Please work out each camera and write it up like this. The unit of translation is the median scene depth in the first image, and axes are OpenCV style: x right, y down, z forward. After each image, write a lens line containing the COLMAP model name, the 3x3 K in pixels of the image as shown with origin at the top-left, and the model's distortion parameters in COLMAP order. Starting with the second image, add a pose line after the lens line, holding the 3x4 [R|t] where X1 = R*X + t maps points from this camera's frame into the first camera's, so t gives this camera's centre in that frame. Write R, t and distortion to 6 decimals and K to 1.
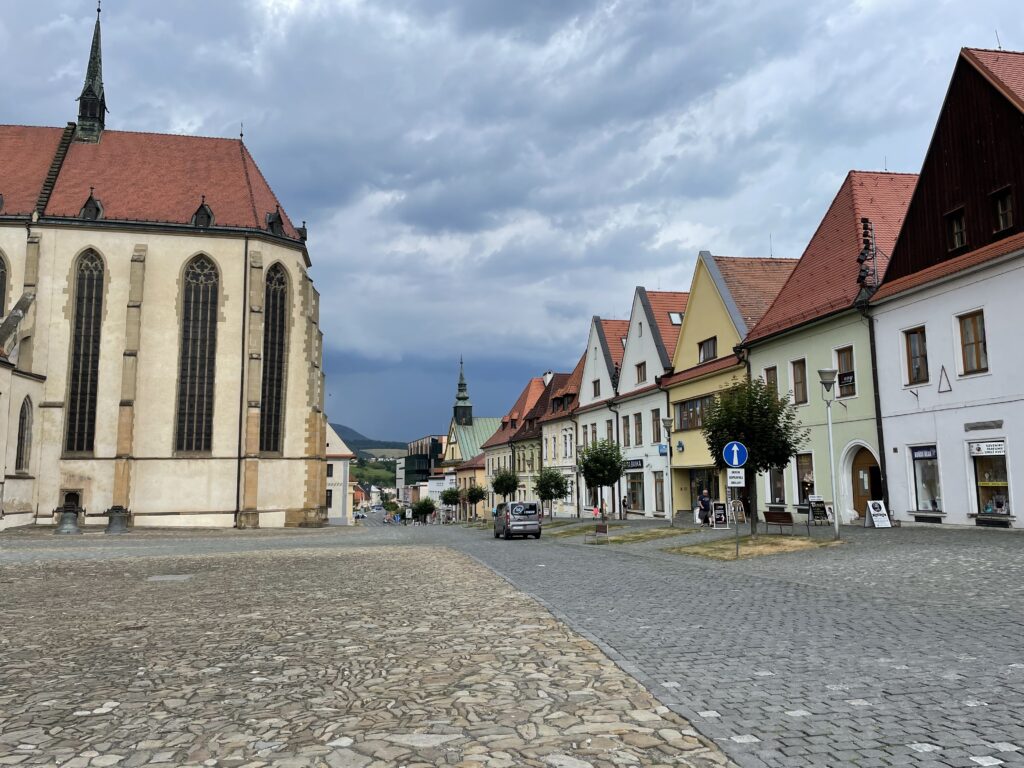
lens RADIAL K [[777.1, 0, 512.0], [0, 777.1, 384.0], [0, 0, 1]] dist [0.127666, -0.169838]
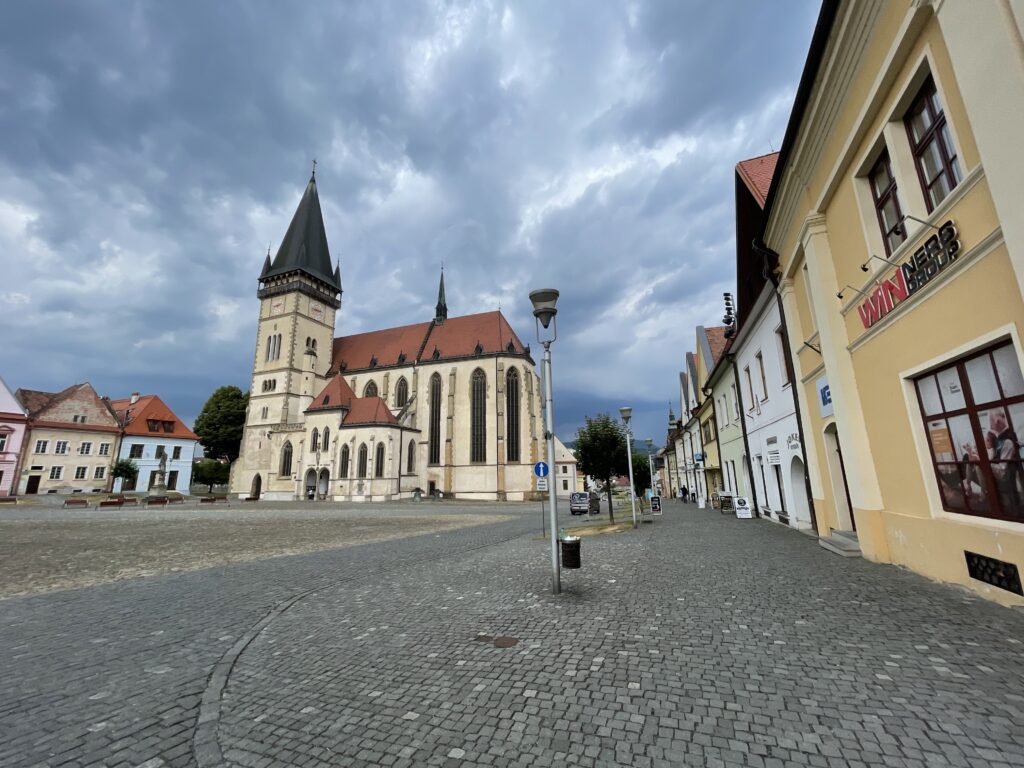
lens RADIAL K [[409.7, 0, 512.0], [0, 409.7, 384.0], [0, 0, 1]] dist [-0.009870, -0.000091]
pose [[0.870777, -0.114741, -0.478102, 0.210733], [0.072826, 0.991762, -0.105376, 0.001294], [0.486254, 0.056941, 0.871960, 0.092200]]
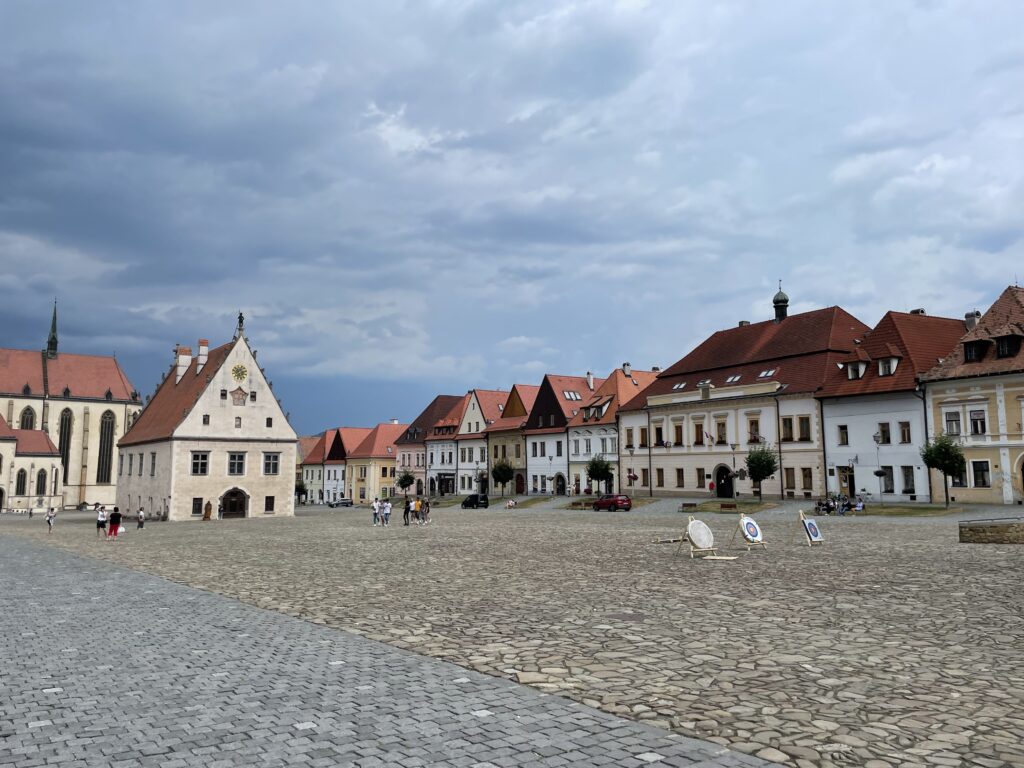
lens RADIAL K [[774.5, 0, 505.4], [0, 774.5, 373.5], [0, 0, 1]] dist [0.090265, -0.105173]
pose [[0.867877, 0.071894, 0.491550, -0.562721], [-0.071524, 0.997247, -0.019574, -0.343437], [-0.491604, -0.018170, 0.870630, -2.094338]]
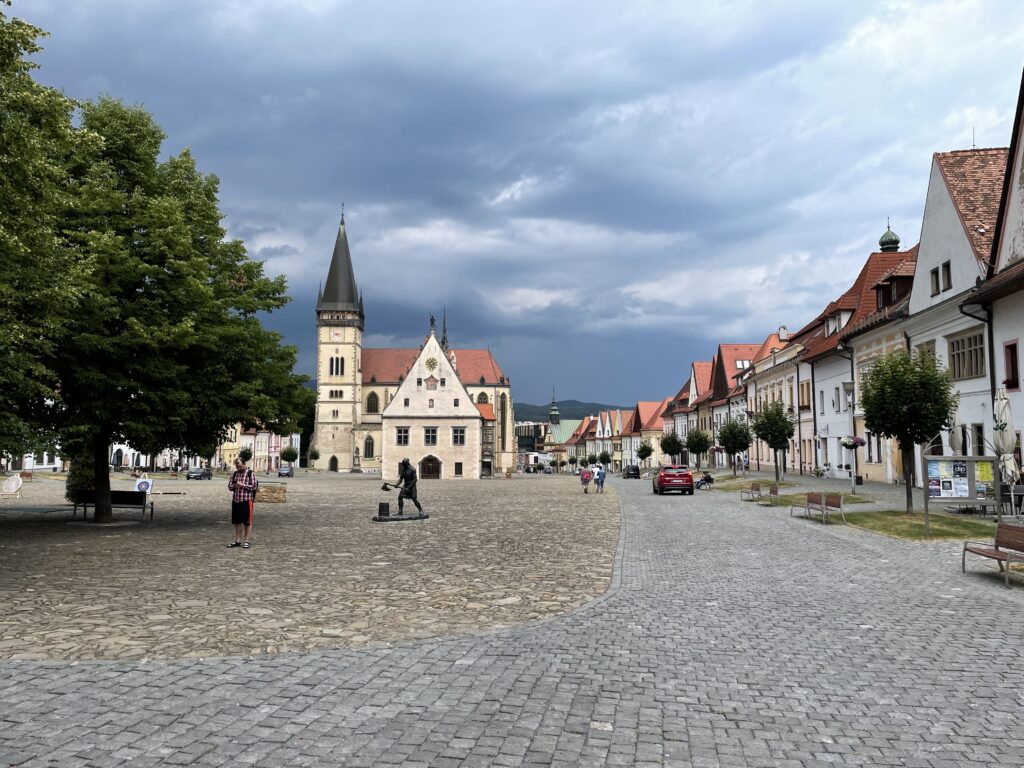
lens RADIAL K [[777.1, 0, 512.0], [0, 777.1, 384.0], [0, 0, 1]] dist [0.127666, -0.169838]
pose [[0.994498, 0.002508, -0.104722, 0.083527], [0.003039, 0.998602, 0.052774, -0.385152], [0.104708, -0.052802, 0.993100, -2.358116]]
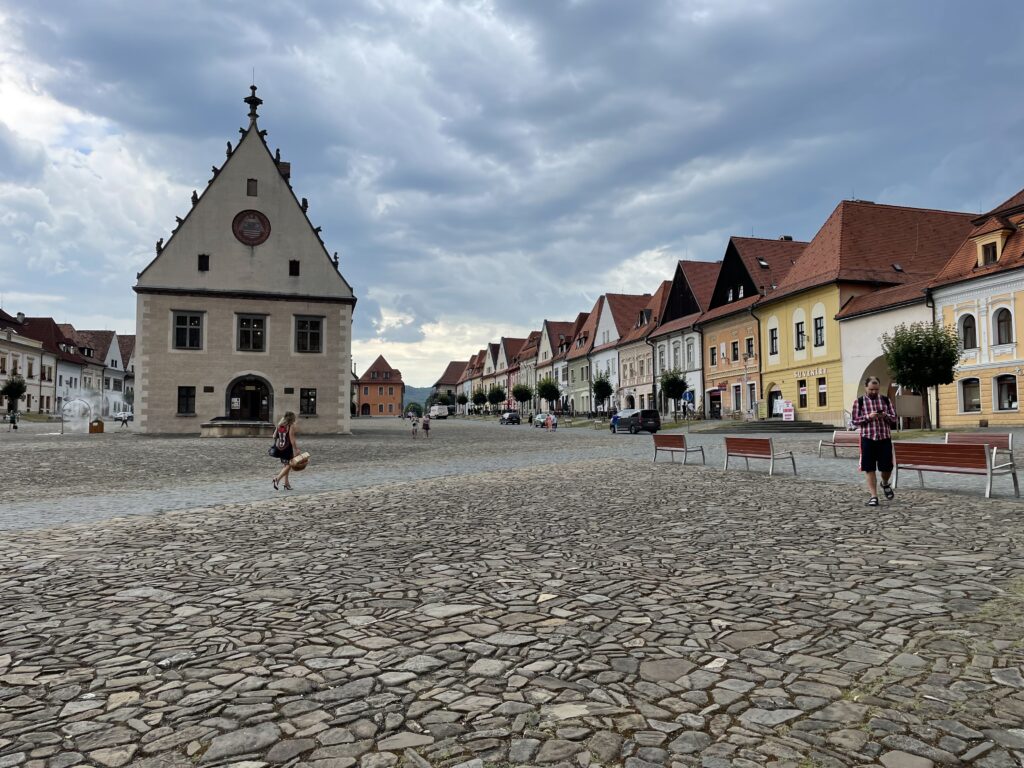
lens RADIAL K [[777.1, 0, 512.0], [0, 777.1, 384.0], [0, 0, 1]] dist [0.127666, -0.169838]
pose [[-0.992965, 0.002607, -0.118383, -0.515934], [0.025644, 0.980766, -0.193497, 0.111195], [0.115602, -0.195171, -0.973932, 0.673167]]
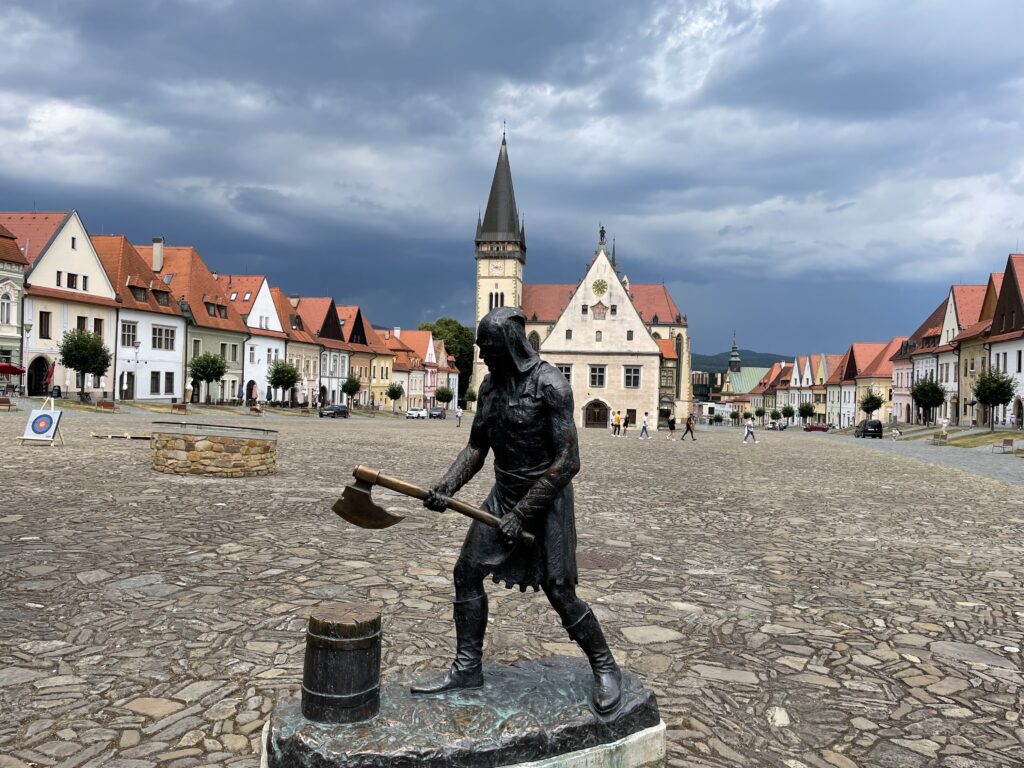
lens RADIAL K [[777.1, 0, 512.0], [0, 777.1, 384.0], [0, 0, 1]] dist [0.127666, -0.169838]
pose [[0.950664, 0.033800, -0.308377, 0.011207], [0.003071, 0.992973, 0.118302, -0.331319], [0.310208, -0.113412, 0.943879, -2.046014]]
